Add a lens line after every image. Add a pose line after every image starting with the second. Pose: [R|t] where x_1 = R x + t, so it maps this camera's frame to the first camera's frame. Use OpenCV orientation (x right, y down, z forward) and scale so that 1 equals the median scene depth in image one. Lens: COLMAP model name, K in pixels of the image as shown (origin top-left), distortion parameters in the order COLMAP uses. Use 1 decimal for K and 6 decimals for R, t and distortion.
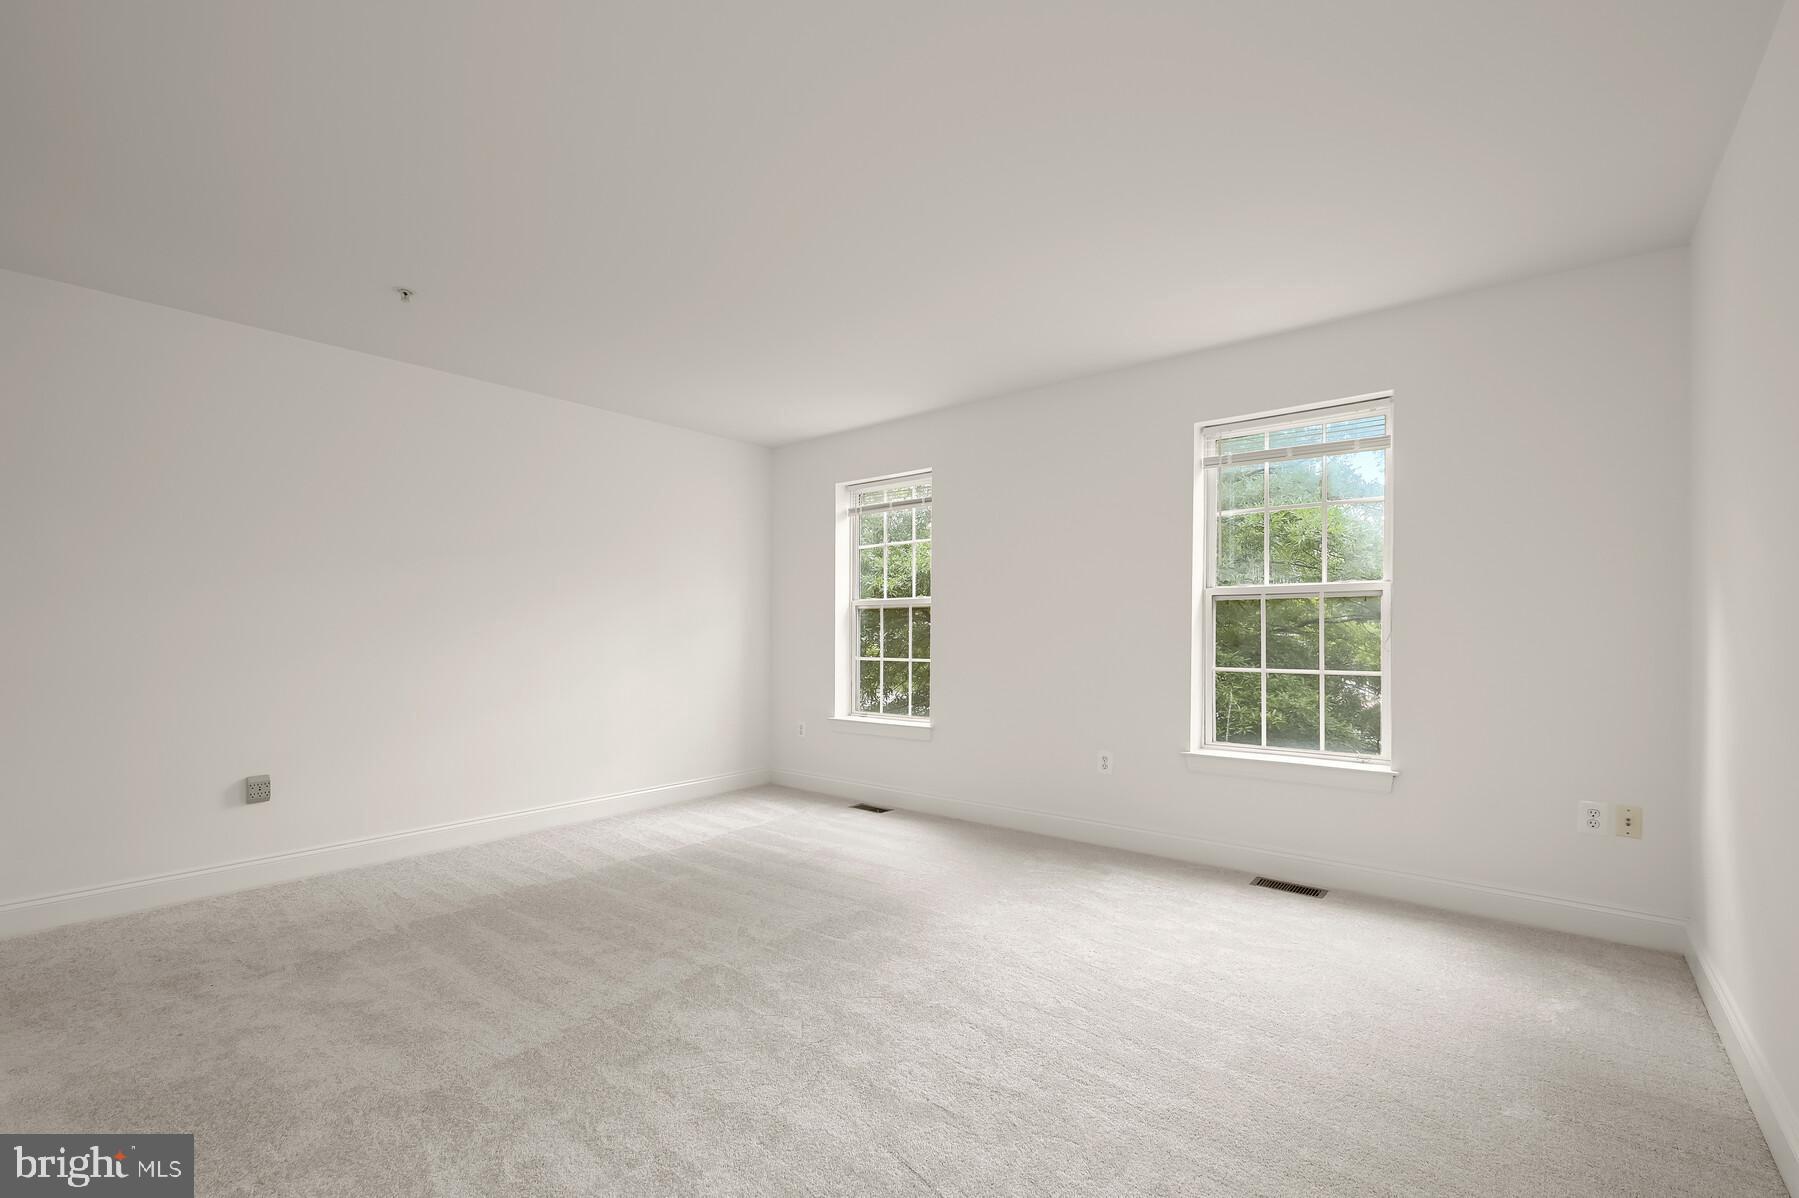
lens RADIAL K [[657.8, 0, 976.6], [0, 657.8, 635.2], [0, 0, 1]] dist [0.000696, -0.000029]
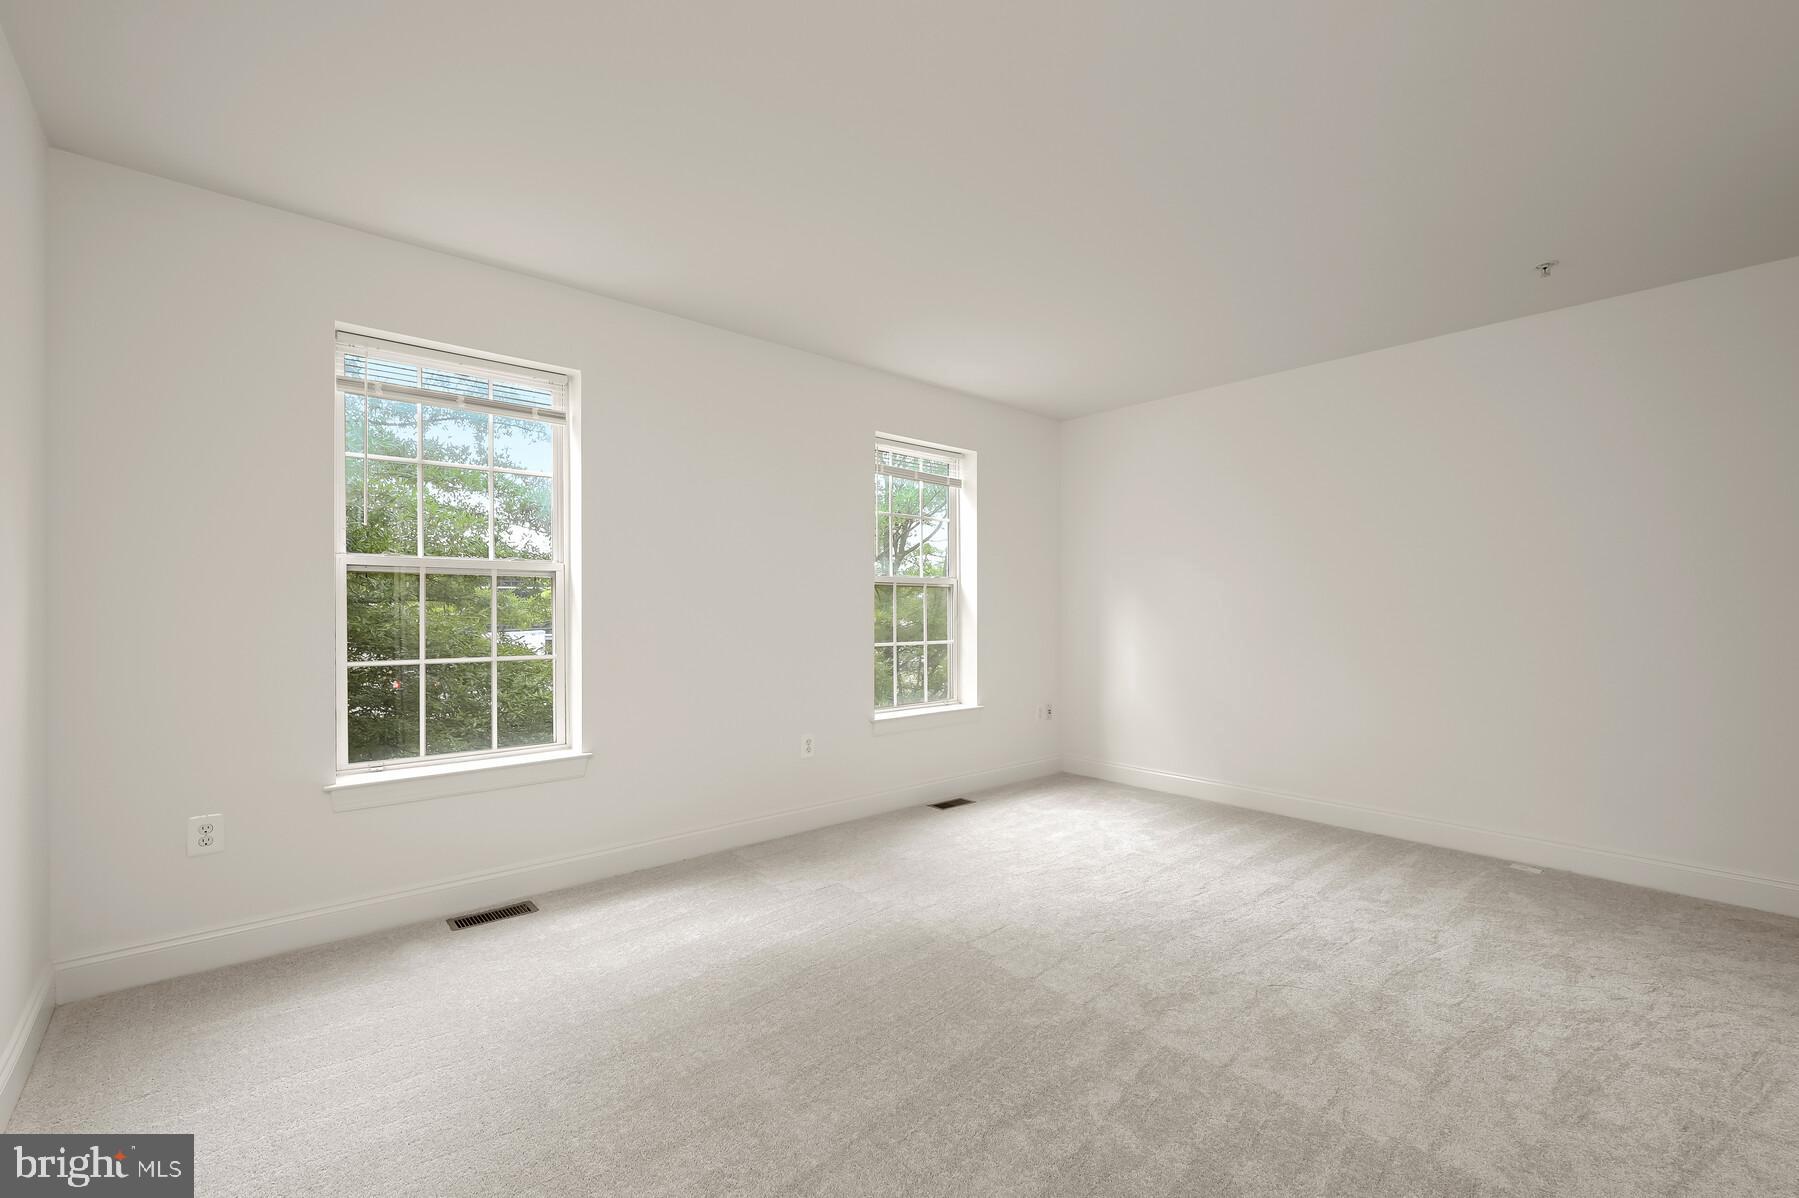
lens RADIAL K [[765.9, 0, 906.1], [0, 765.9, 594.1], [0, 0, 1]] dist [-0.001036, 0.000769]
pose [[0.259637, 0.024462, 0.965396, -0.607712], [0.005323, 0.999628, -0.026761, -0.001363], [-0.965692, 0.012087, 0.259410, 0.385552]]
